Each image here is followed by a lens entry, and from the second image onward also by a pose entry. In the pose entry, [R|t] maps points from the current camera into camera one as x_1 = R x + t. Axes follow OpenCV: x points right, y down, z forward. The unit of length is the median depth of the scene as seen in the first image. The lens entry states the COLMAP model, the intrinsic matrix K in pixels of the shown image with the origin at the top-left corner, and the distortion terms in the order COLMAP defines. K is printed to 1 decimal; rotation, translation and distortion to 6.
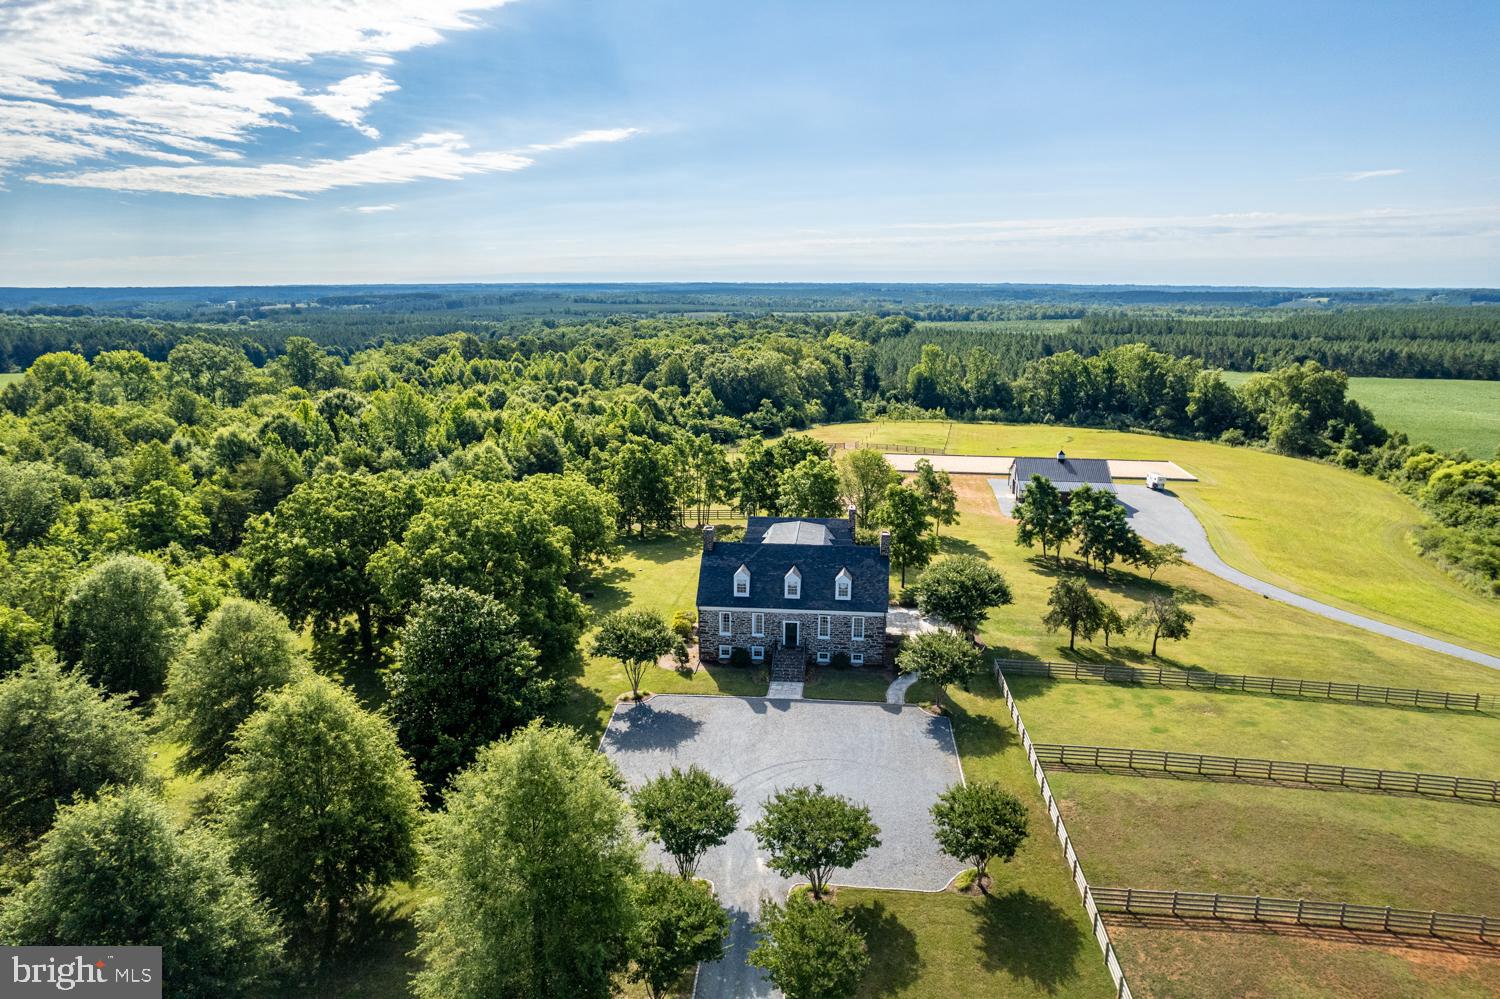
lens RADIAL K [[960.7, 0, 750.0], [0, 960.7, 499.5], [0, 0, 1]] dist [-0.088612, 0.086622]
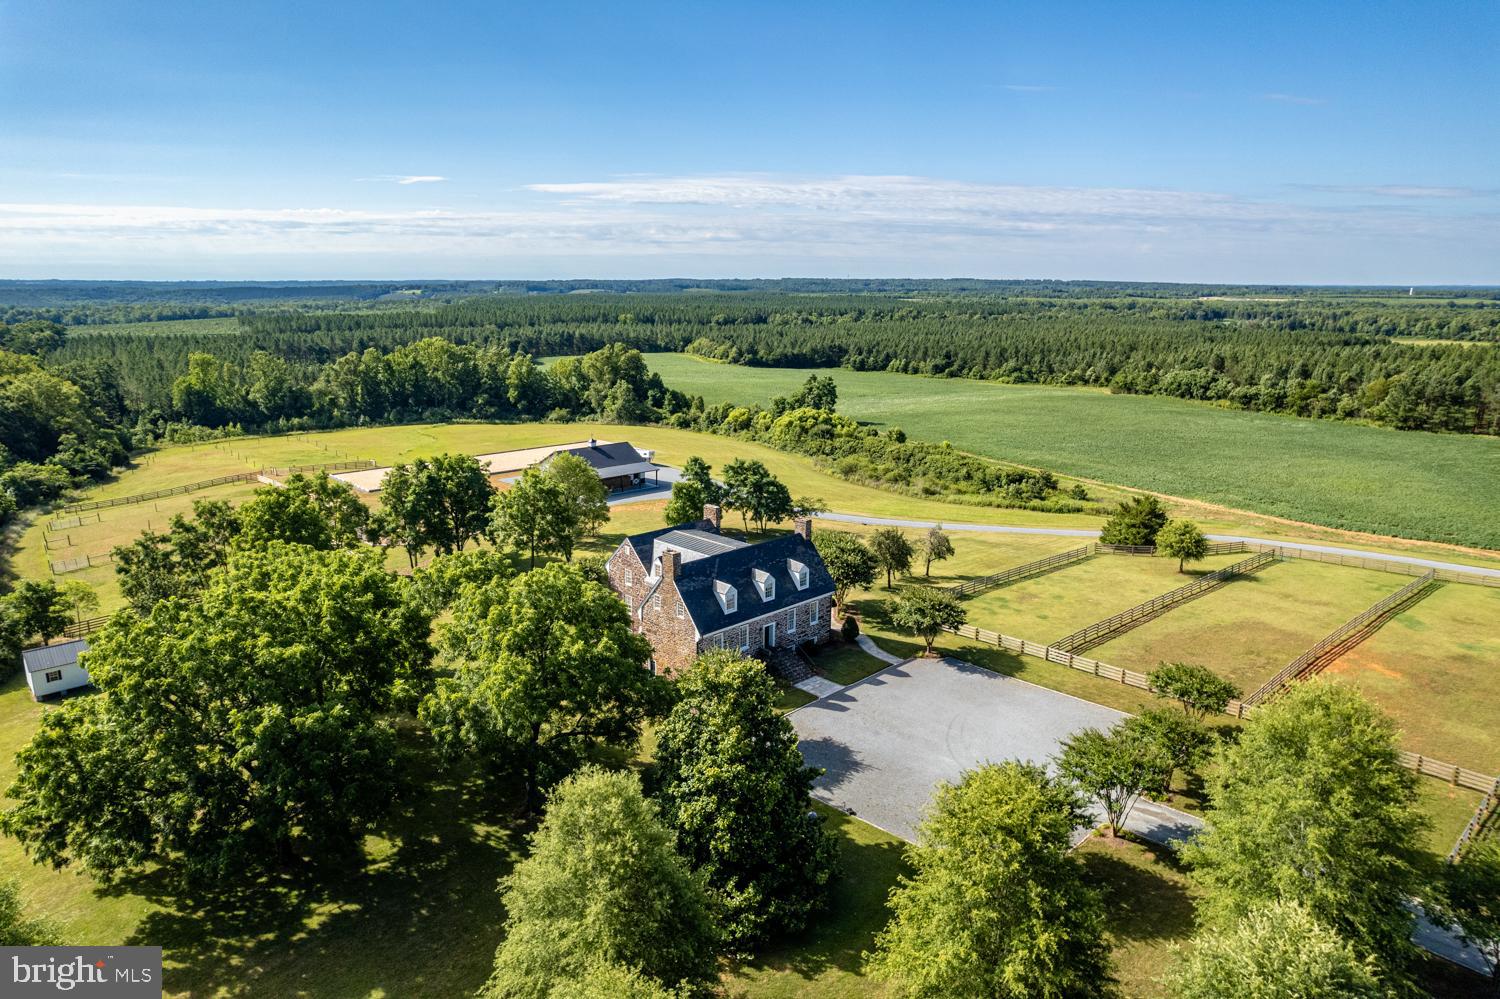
lens RADIAL K [[960.7, 0, 750.0], [0, 960.7, 499.5], [0, 0, 1]] dist [-0.088612, 0.086622]
pose [[0.644968, -0.170376, 0.744976, -0.175205], [0.166343, 0.982757, 0.080744, -0.021282], [-0.745887, 0.071844, 0.662187, 0.094501]]
